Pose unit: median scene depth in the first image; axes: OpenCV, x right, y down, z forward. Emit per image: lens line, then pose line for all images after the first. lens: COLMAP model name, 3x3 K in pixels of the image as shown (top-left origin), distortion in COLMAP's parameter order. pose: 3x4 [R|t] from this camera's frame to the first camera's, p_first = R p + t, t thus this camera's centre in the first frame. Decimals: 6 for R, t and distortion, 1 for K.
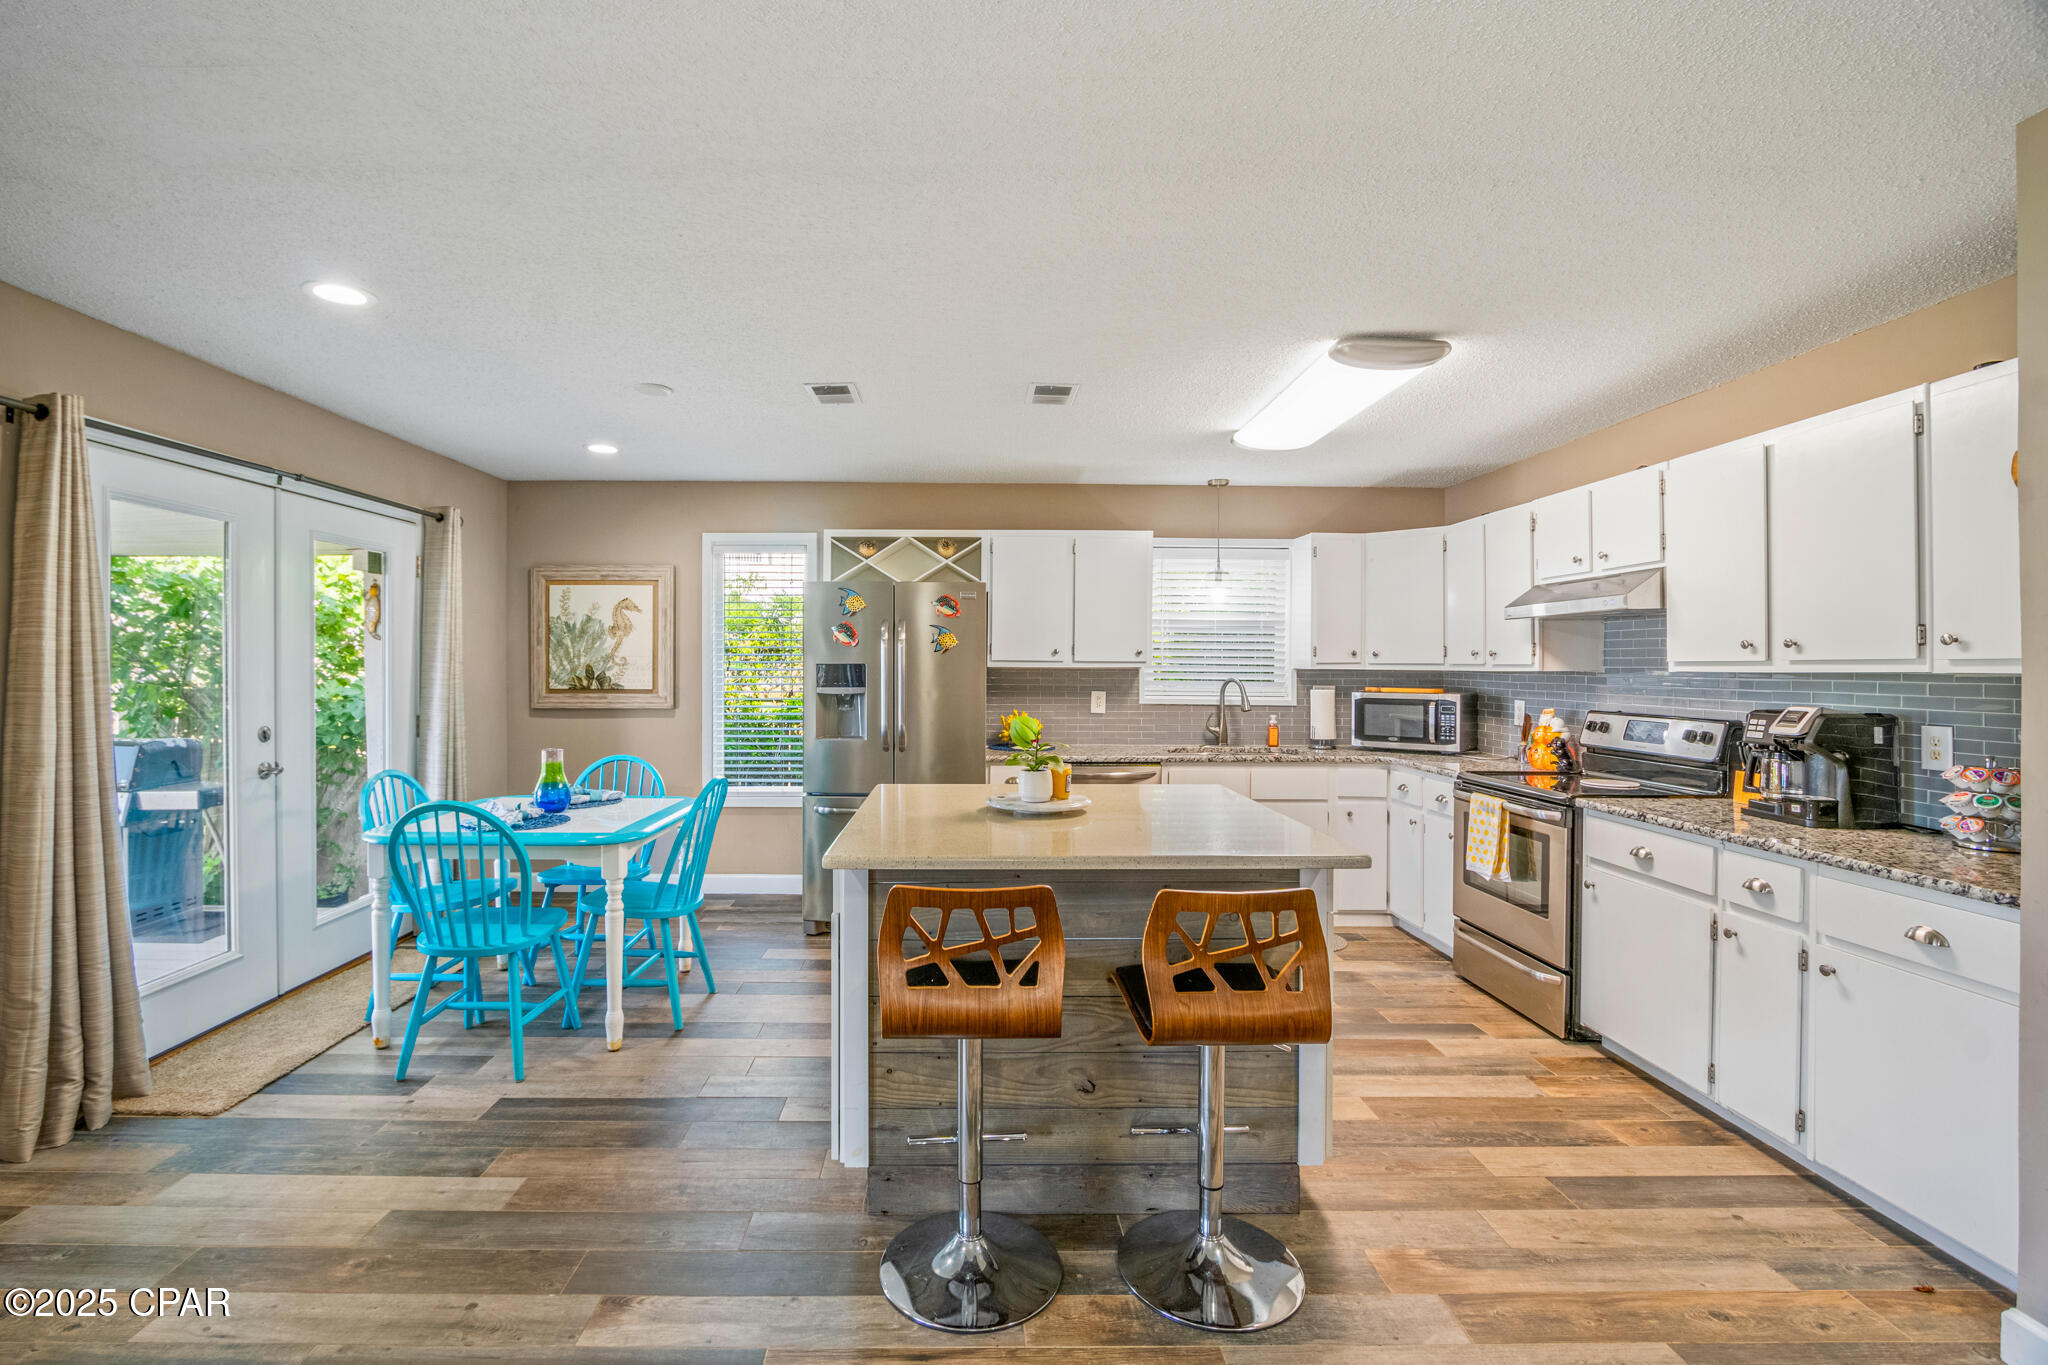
lens RADIAL K [[936.5, 0, 964.2], [0, 936.5, 671.3], [0, 0, 1]] dist [-0.015806, 0.004038]
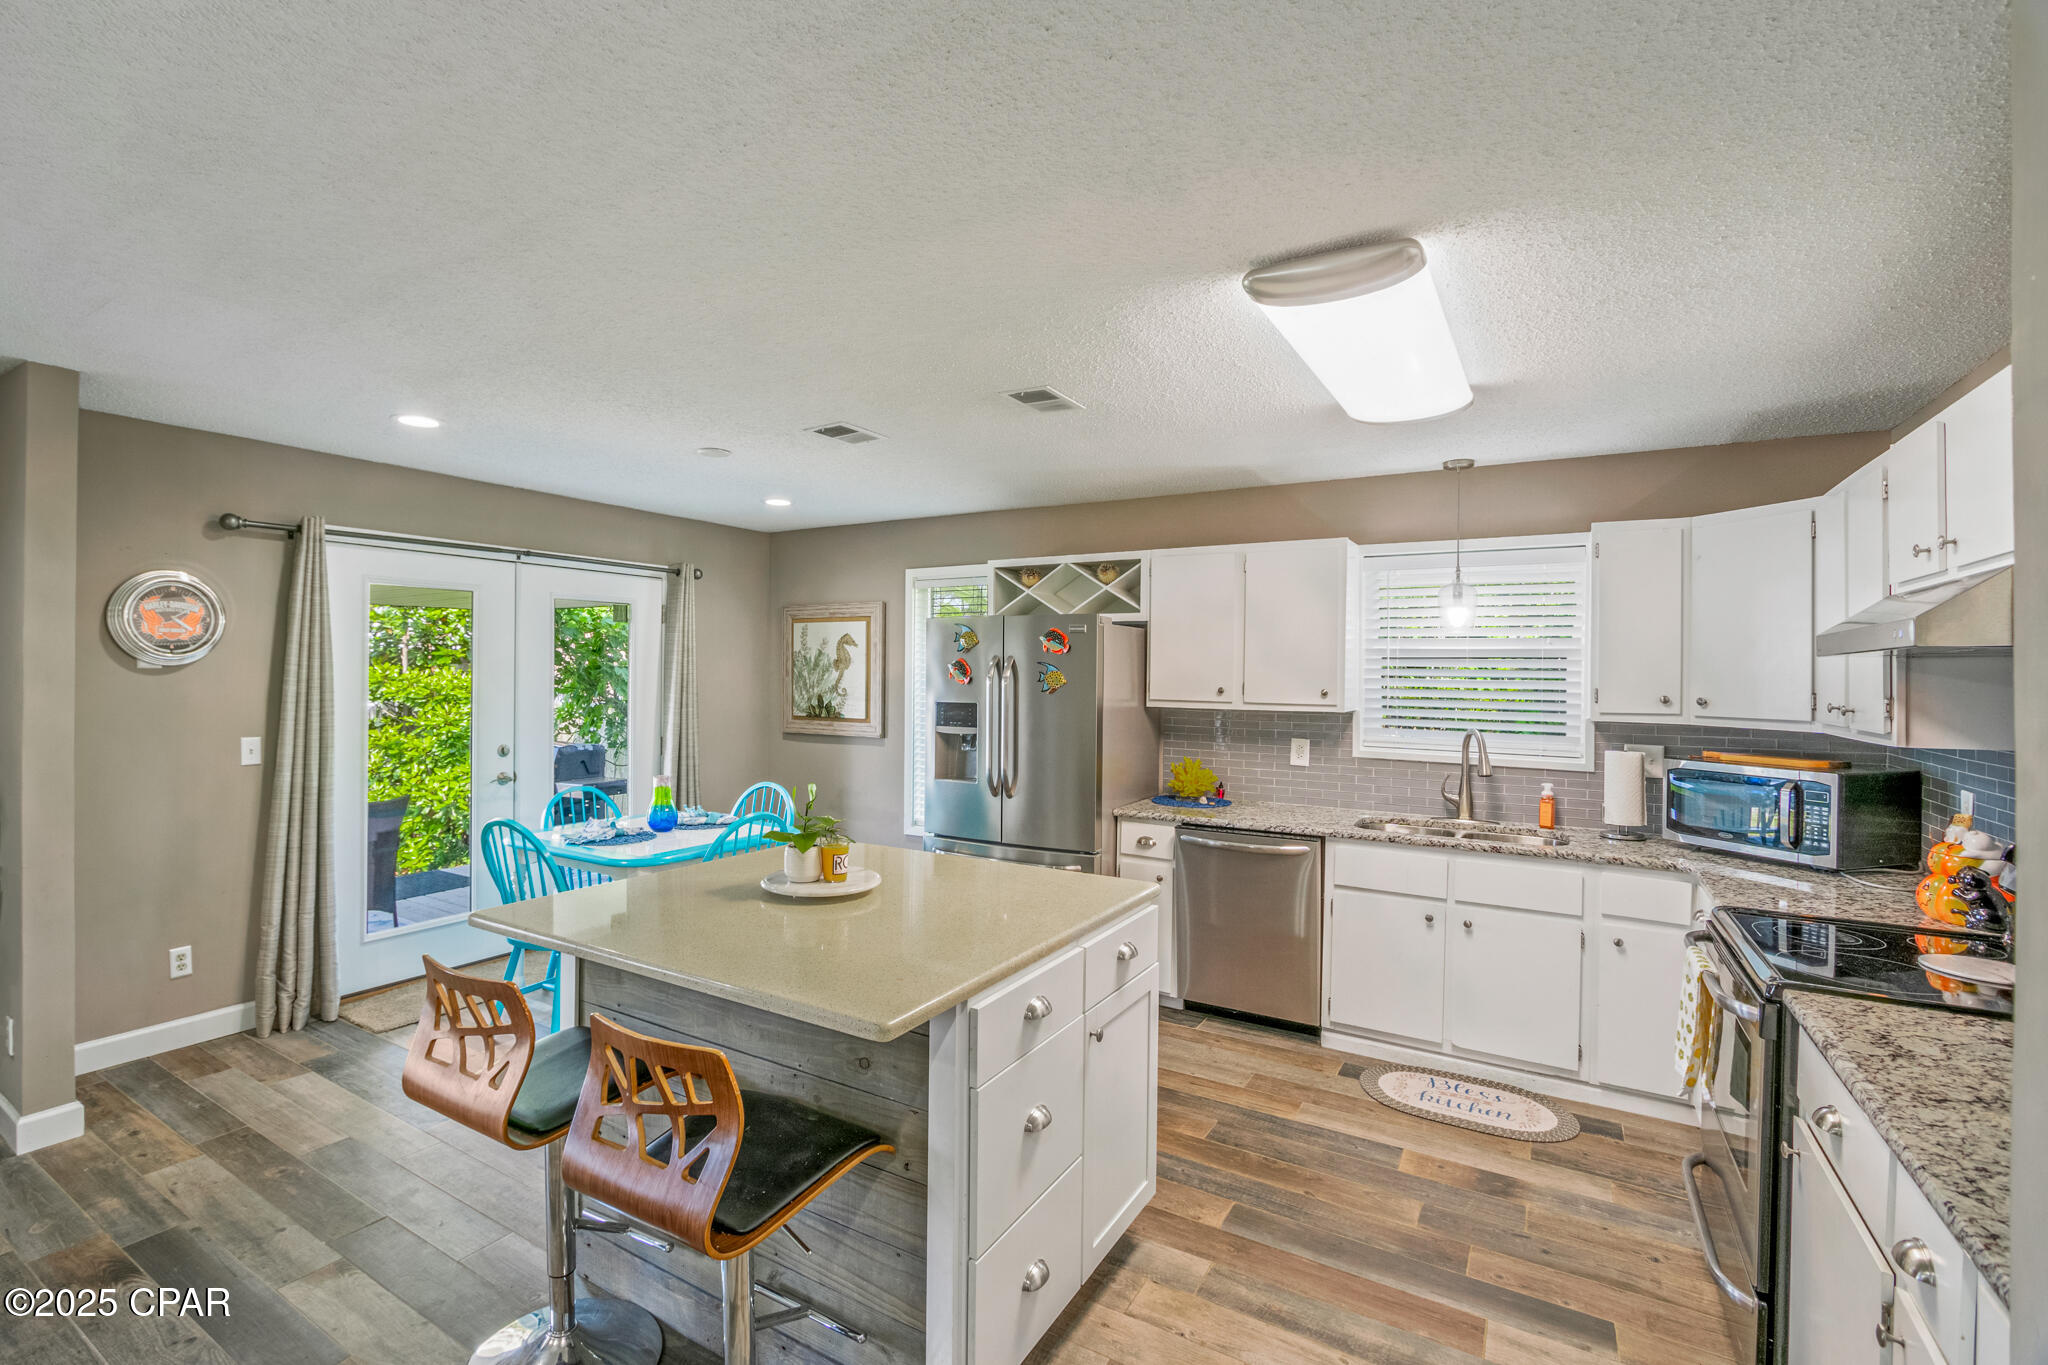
lens RADIAL K [[936.5, 0, 964.2], [0, 936.5, 671.3], [0, 0, 1]] dist [-0.015806, 0.004038]
pose [[0.837971, 0.004550, -0.545696, 0.357002], [-0.011024, 0.999902, -0.008590, -0.028143], [0.545603, 0.013214, 0.837939, 0.174143]]
